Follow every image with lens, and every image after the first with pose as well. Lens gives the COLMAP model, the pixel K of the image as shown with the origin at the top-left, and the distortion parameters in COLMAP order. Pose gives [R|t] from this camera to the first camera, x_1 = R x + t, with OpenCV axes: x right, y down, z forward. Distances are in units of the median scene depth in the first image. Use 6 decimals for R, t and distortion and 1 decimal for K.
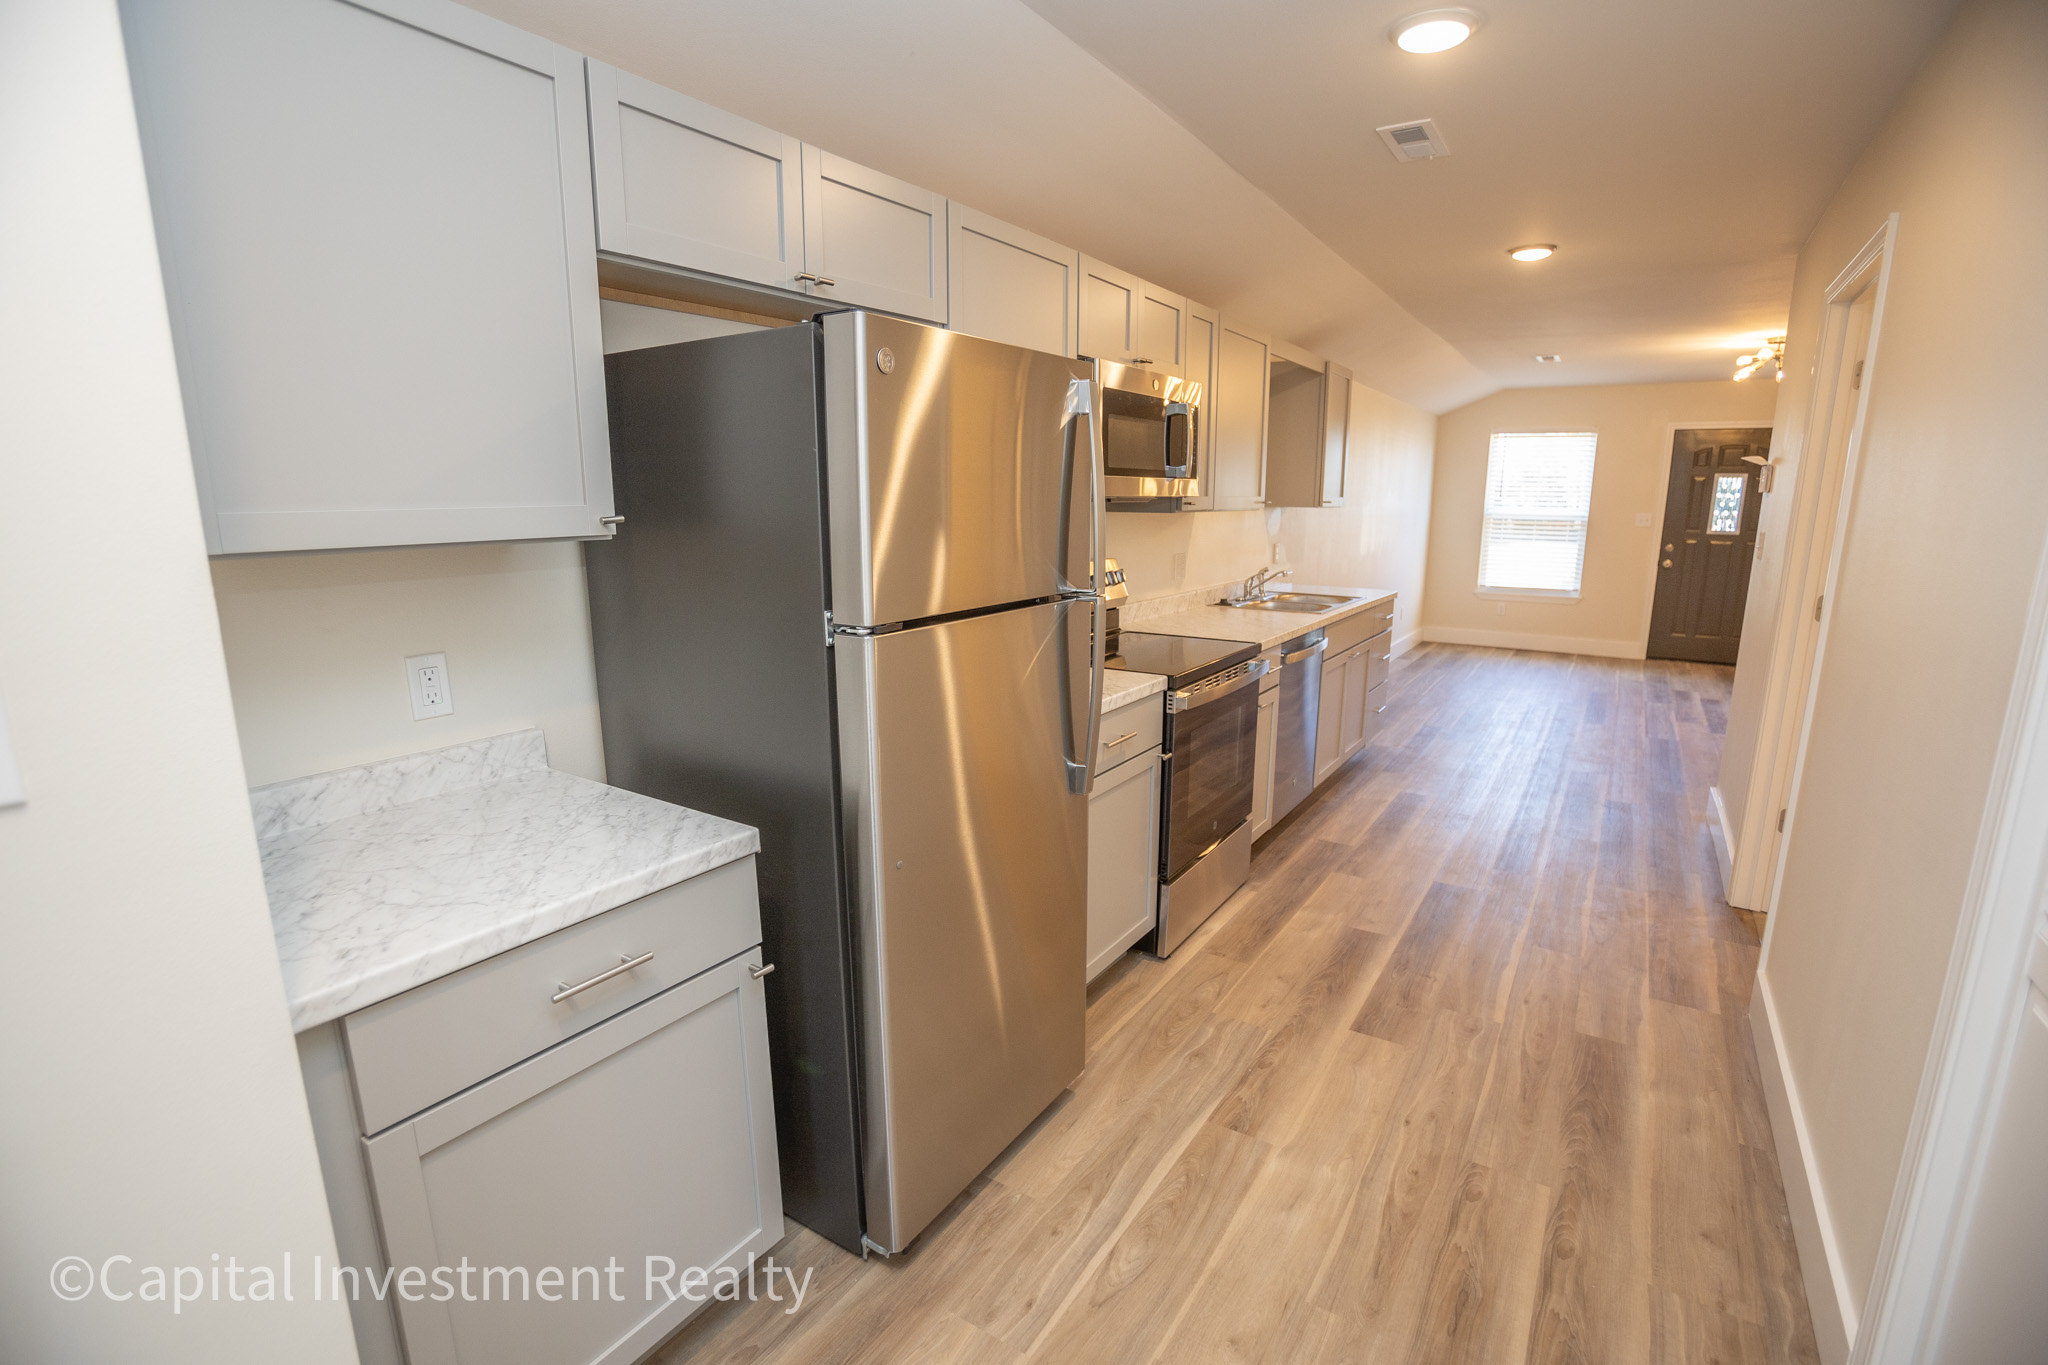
lens RADIAL K [[927.3, 0, 1024.0], [0, 927.3, 682.5], [0, 0, 1]] dist [-0.000218, 0.000913]
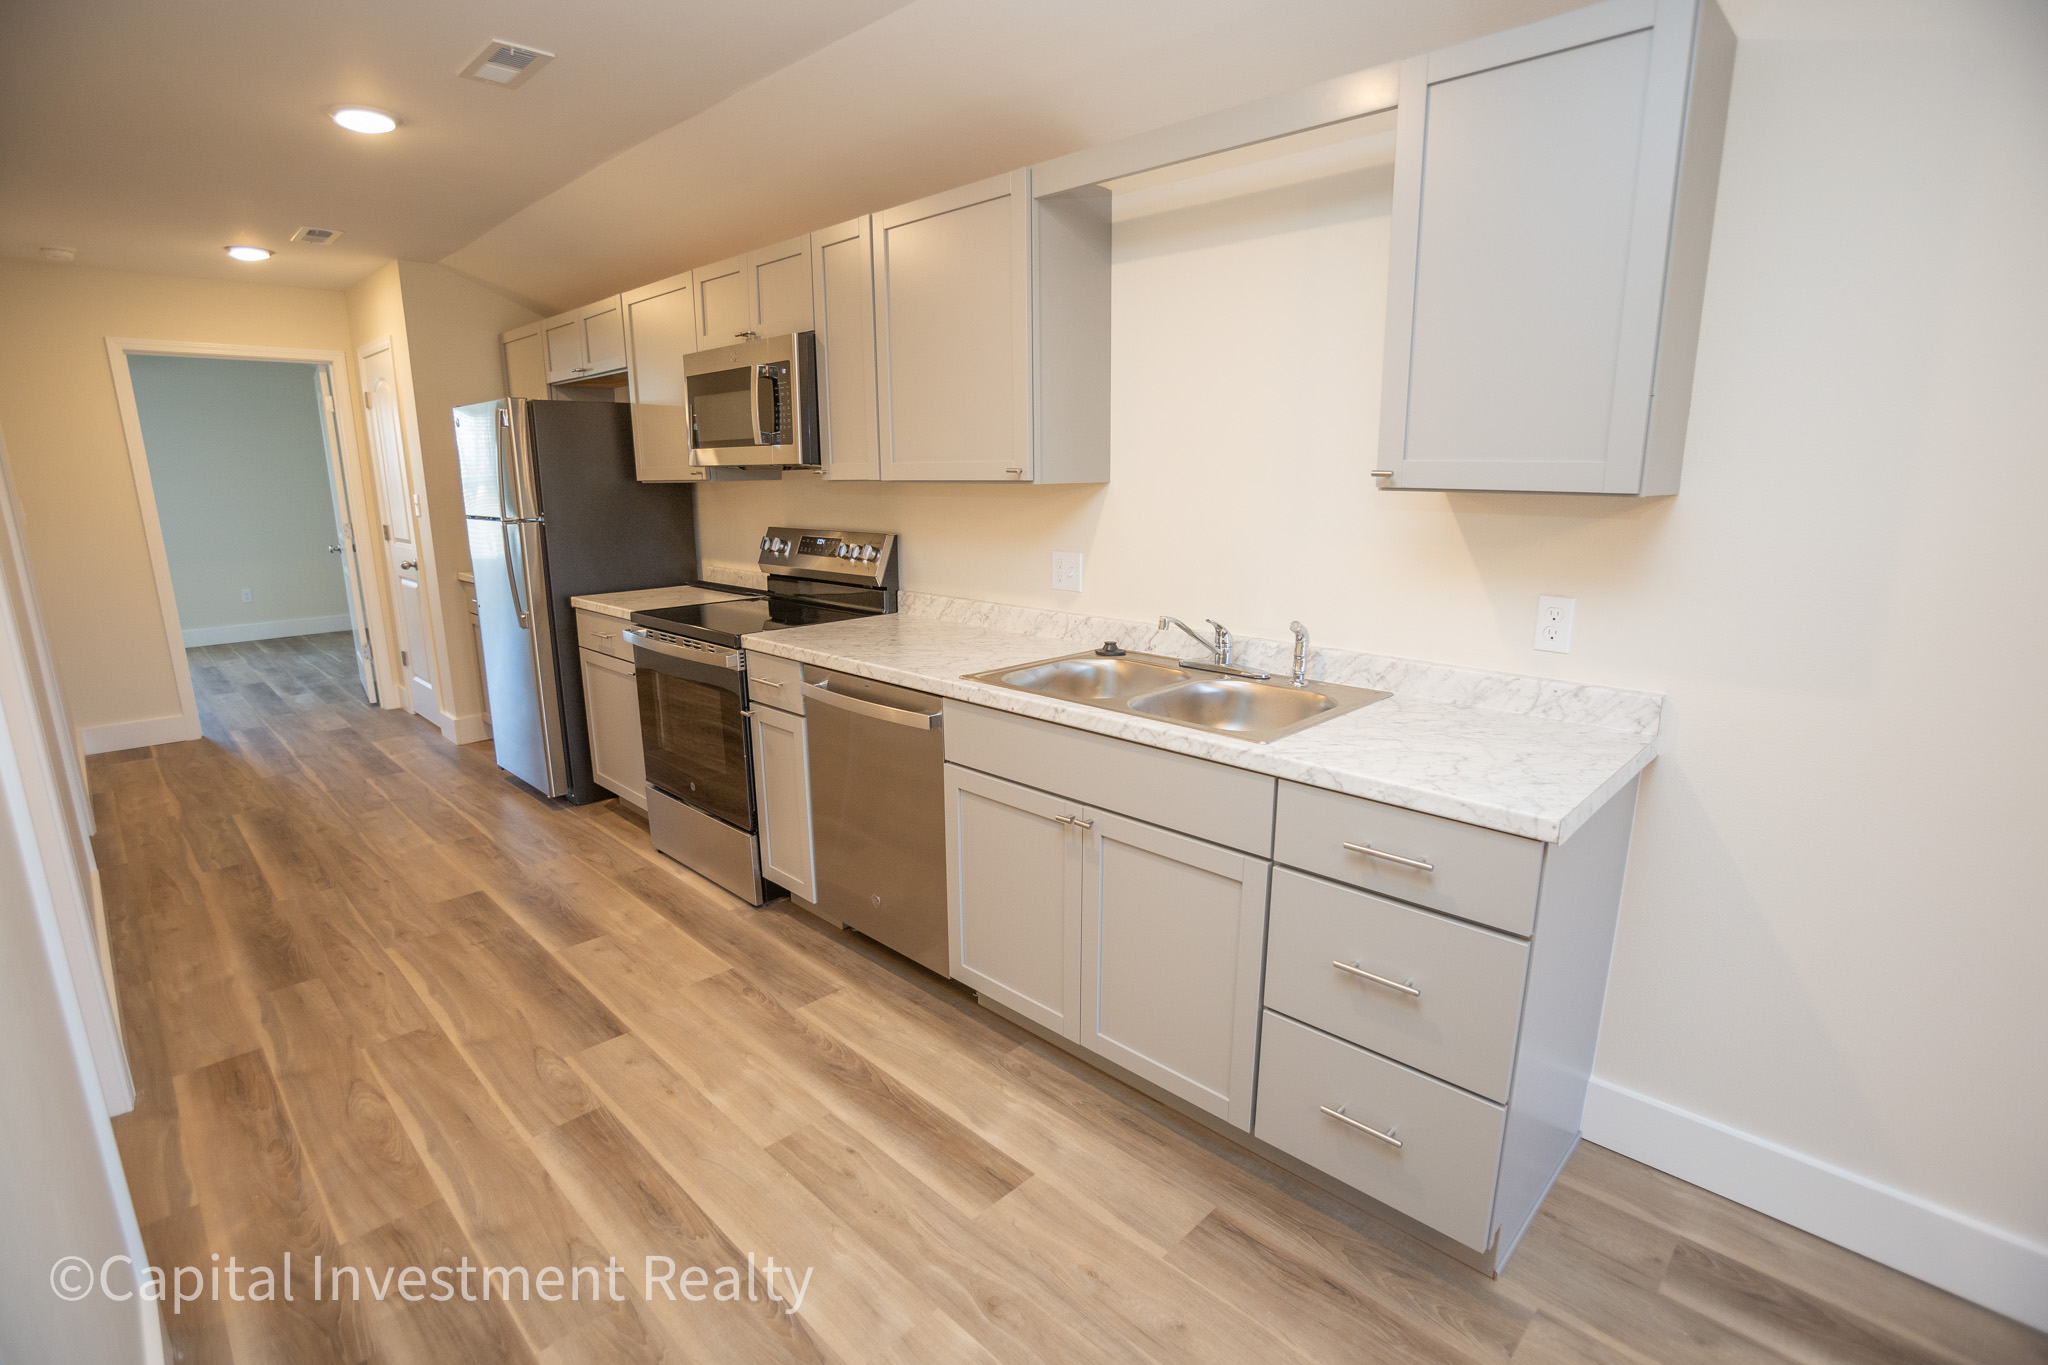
lens RADIAL K [[927.3, 0, 1024.0], [0, 927.3, 682.5], [0, 0, 1]] dist [-0.000218, 0.000913]
pose [[-0.185217, 0.201840, -0.961746, 1.305975], [-0.186027, 0.953782, 0.235995, -0.321319], [0.964929, 0.222621, -0.139109, 1.730964]]
